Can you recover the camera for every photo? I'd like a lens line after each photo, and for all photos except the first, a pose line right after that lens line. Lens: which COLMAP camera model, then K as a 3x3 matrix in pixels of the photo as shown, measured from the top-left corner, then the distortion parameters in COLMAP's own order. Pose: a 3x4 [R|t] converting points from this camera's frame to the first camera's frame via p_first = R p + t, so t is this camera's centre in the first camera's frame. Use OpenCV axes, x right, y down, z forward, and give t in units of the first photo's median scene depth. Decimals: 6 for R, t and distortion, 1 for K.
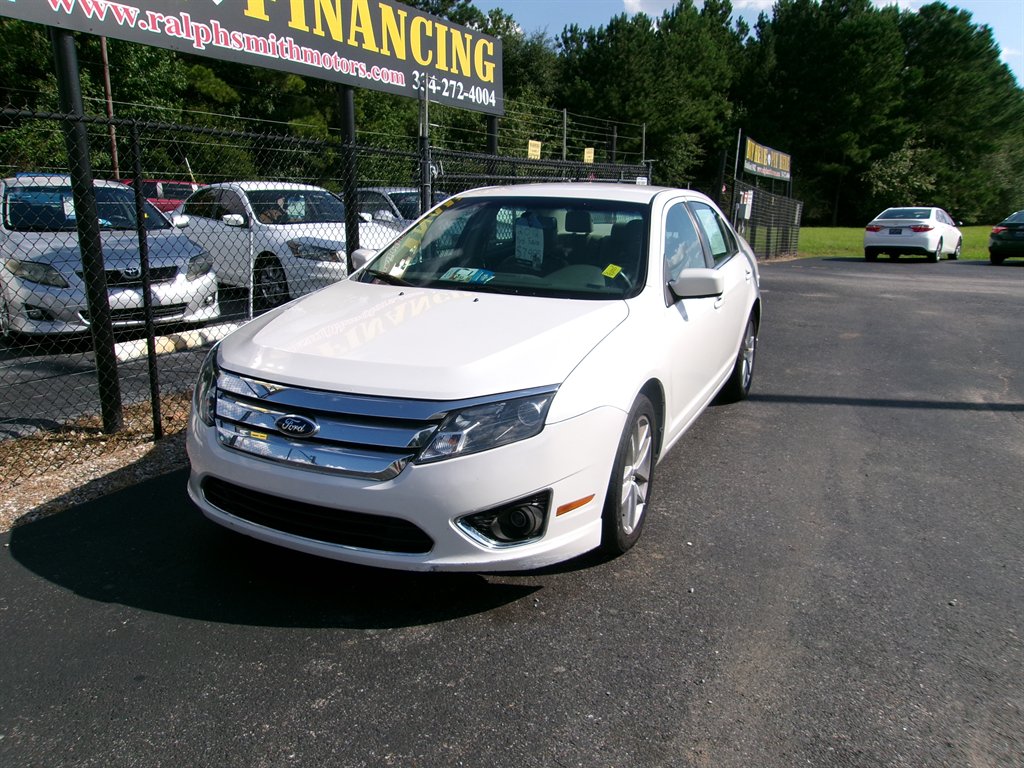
lens RADIAL K [[796.8, 0, 496.8], [0, 796.8, 380.4], [0, 0, 1]] dist [-0.042428, 0.082171]
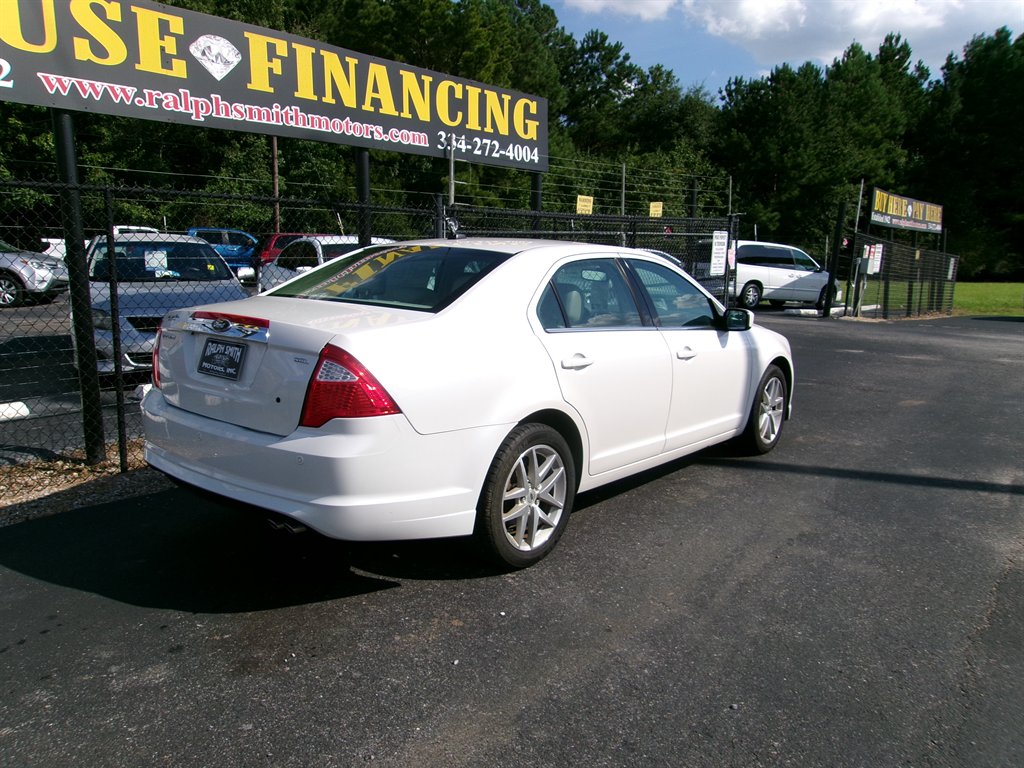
lens RADIAL K [[796.8, 0, 500.2], [0, 796.8, 377.8], [0, 0, 1]] dist [-0.042428, 0.082171]
pose [[0.979551, 0.032967, -0.198479, 0.218867], [-0.046012, 0.997048, -0.061474, -0.009855], [0.195866, 0.069349, 0.978175, 0.022688]]
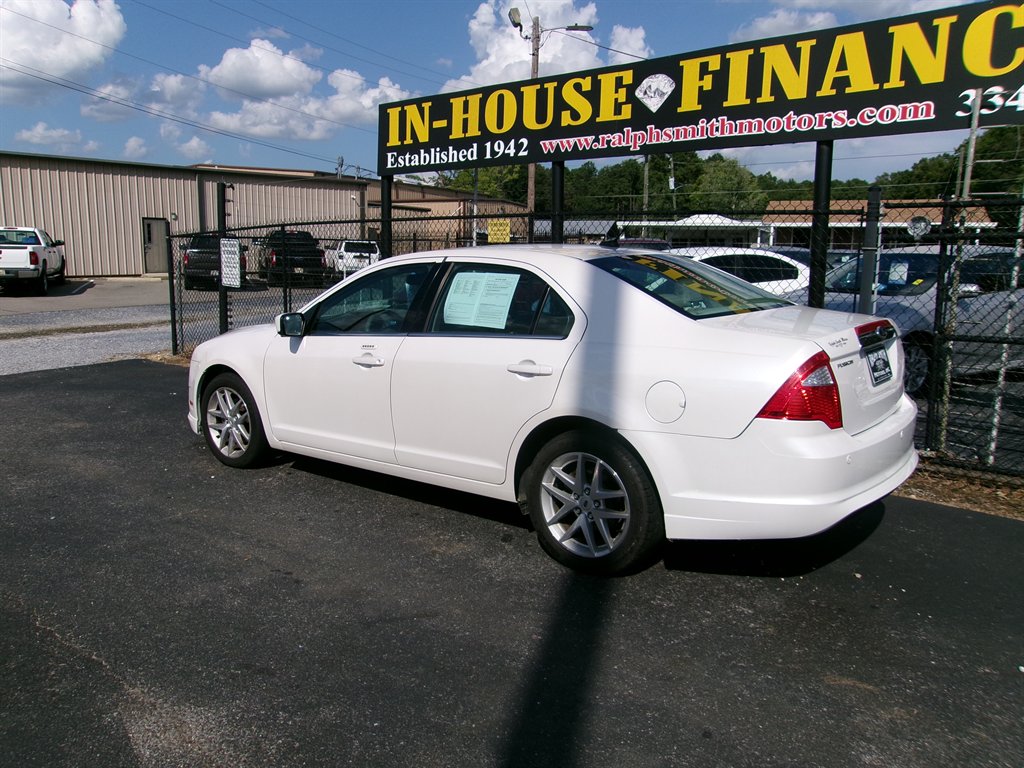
lens RADIAL K [[796.8, 0, 507.0], [0, 796.8, 380.8], [0, 0, 1]] dist [-0.042428, 0.082171]
pose [[-0.206142, 0.146004, -0.967568, 0.827881], [-0.231957, 0.953331, 0.193275, -0.210216], [0.950632, 0.264276, -0.162655, 0.910735]]
